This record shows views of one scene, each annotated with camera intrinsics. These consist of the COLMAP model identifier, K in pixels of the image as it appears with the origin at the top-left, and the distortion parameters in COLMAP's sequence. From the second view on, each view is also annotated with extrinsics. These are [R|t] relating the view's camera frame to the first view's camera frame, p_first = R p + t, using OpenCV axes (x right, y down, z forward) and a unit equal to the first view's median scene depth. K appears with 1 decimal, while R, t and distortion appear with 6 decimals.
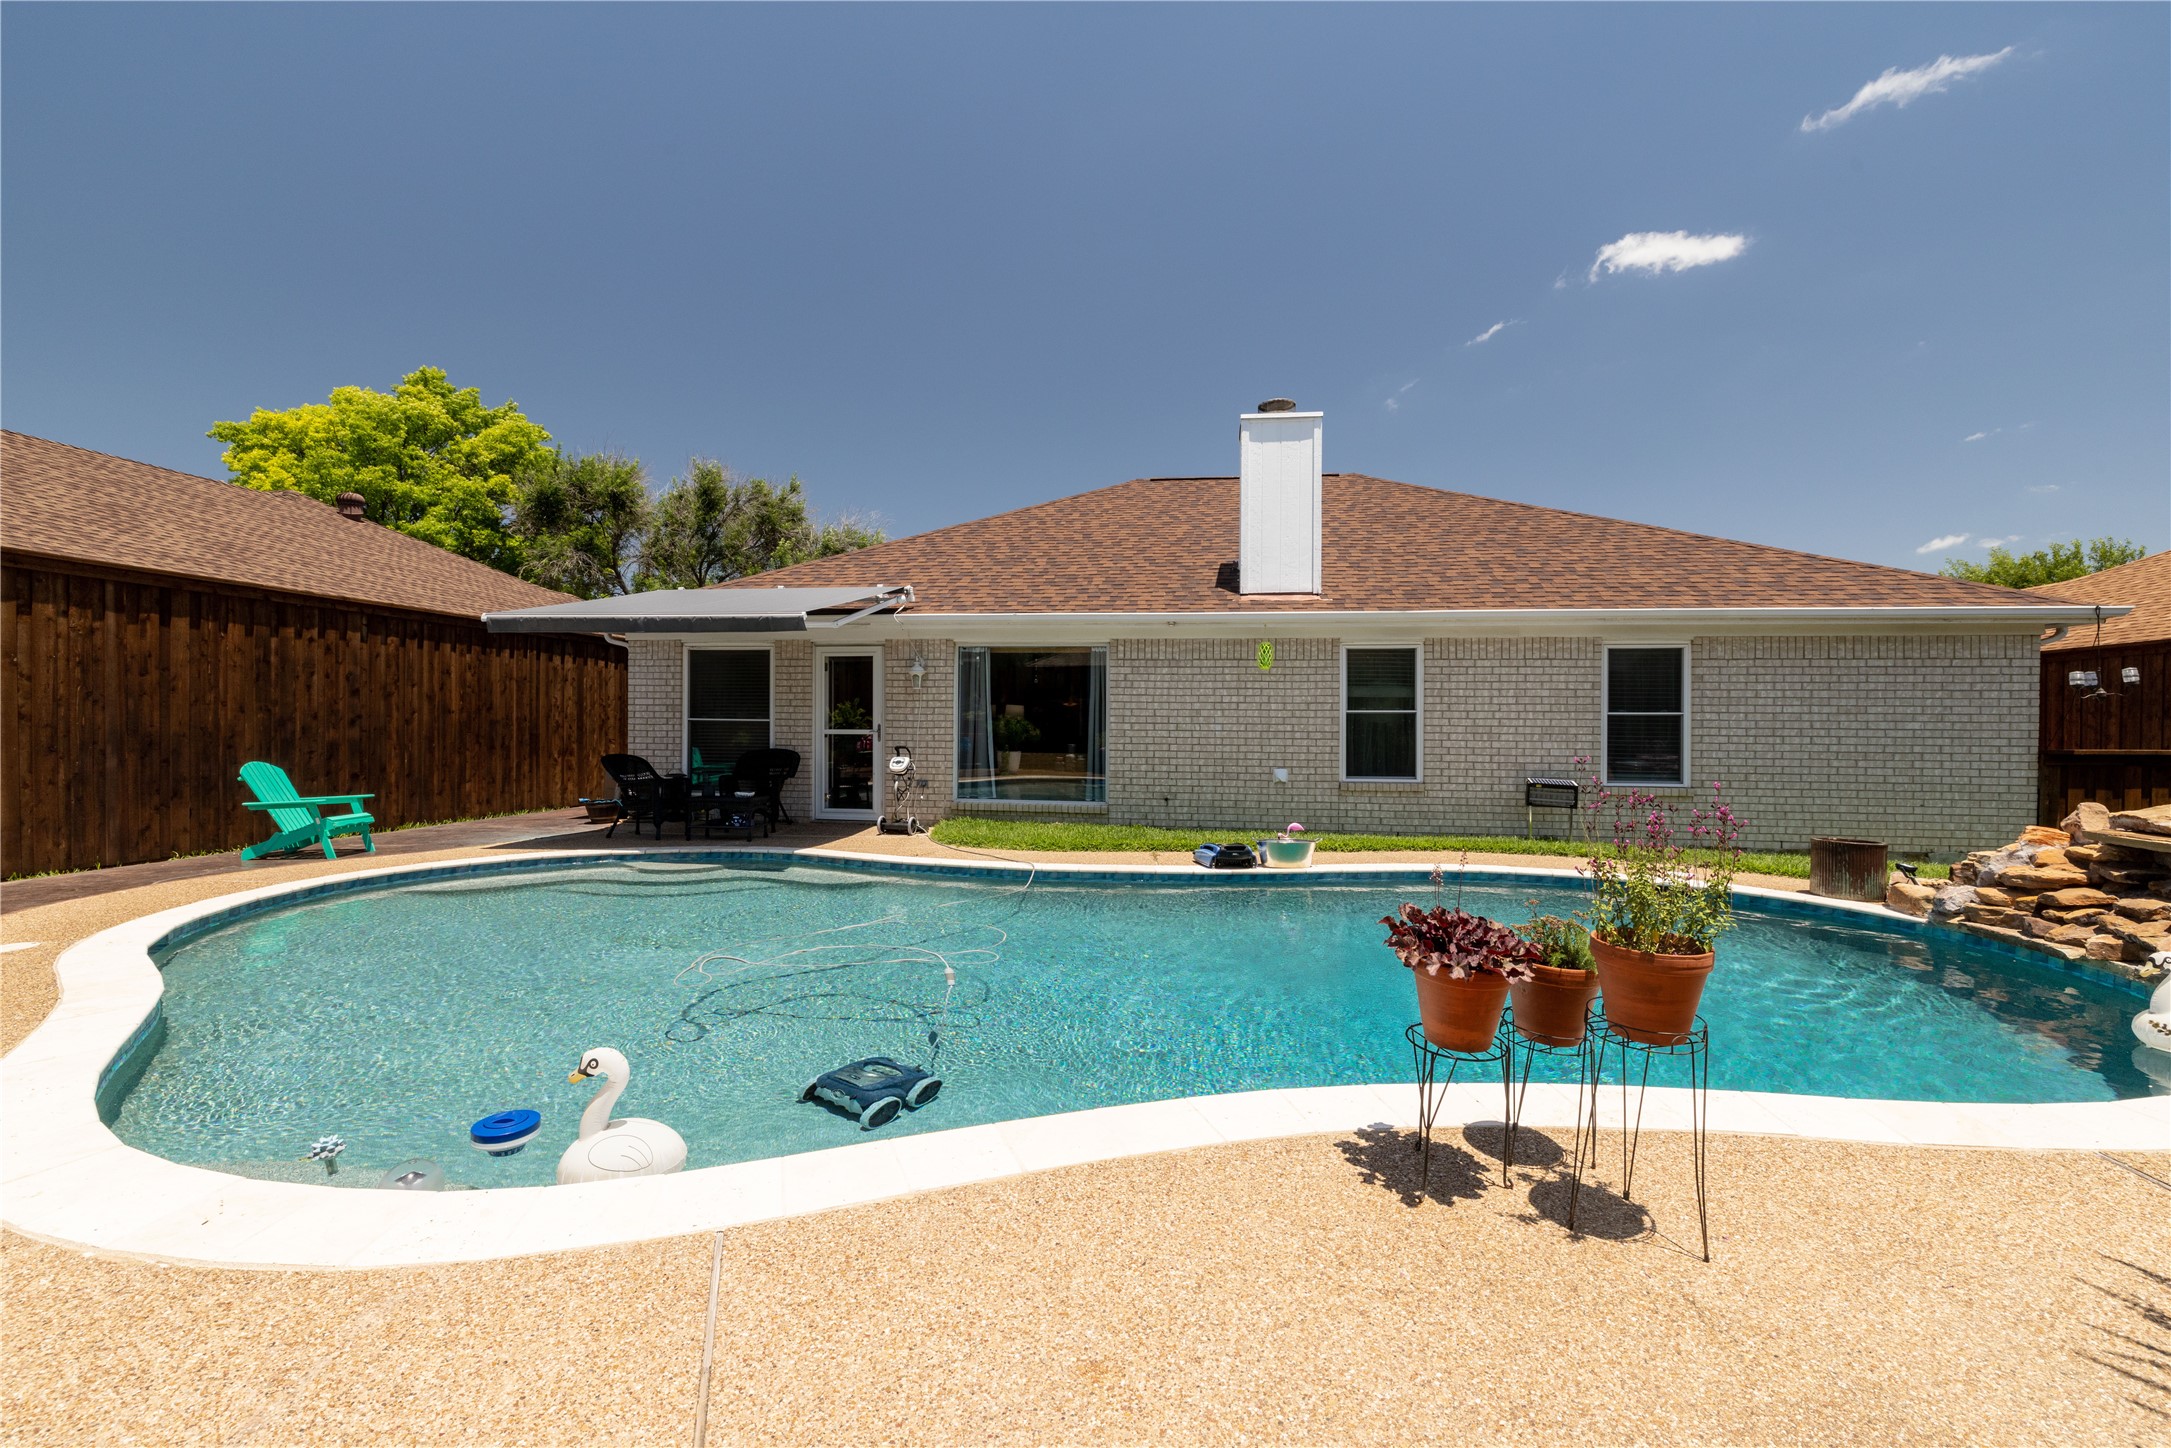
lens RADIAL K [[923.7, 0, 1086.2], [0, 923.7, 721.3], [0, 0, 1]] dist [0.003594, 0.000162]
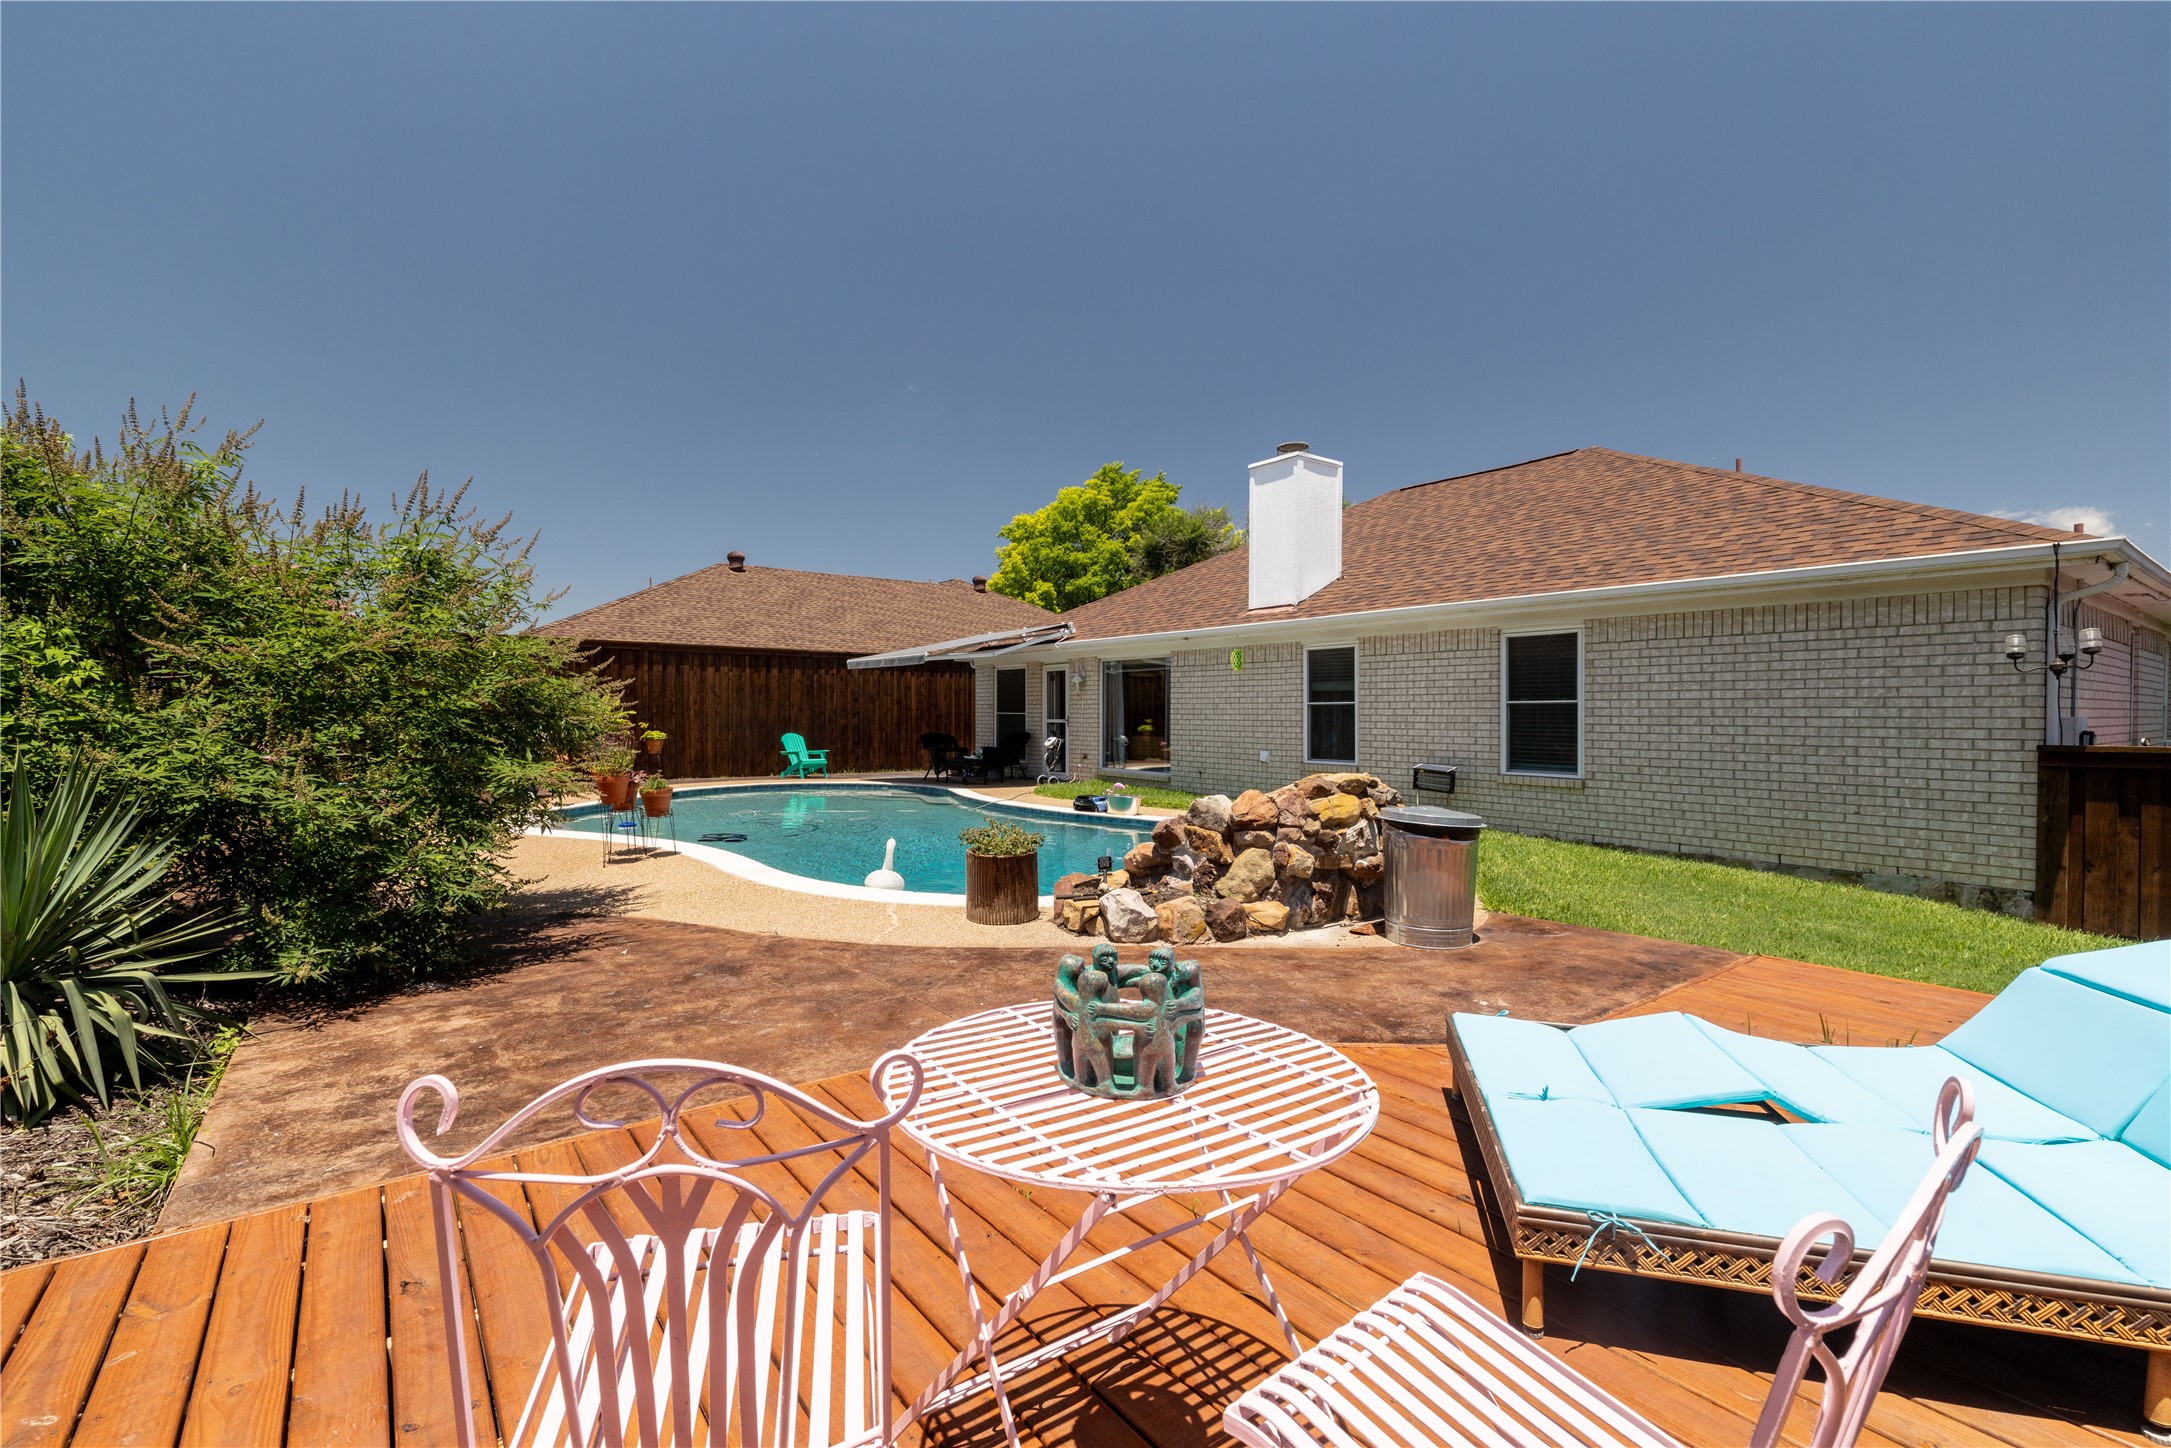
lens RADIAL K [[923.7, 0, 1083.5], [0, 923.7, 722.3], [0, 0, 1]] dist [0.003594, 0.000162]
pose [[0.702389, 0.001947, -0.711791, 0.988302], [0.001362, 0.999991, 0.004079, 0.009014], [0.711792, -0.003835, 0.702380, -0.030157]]
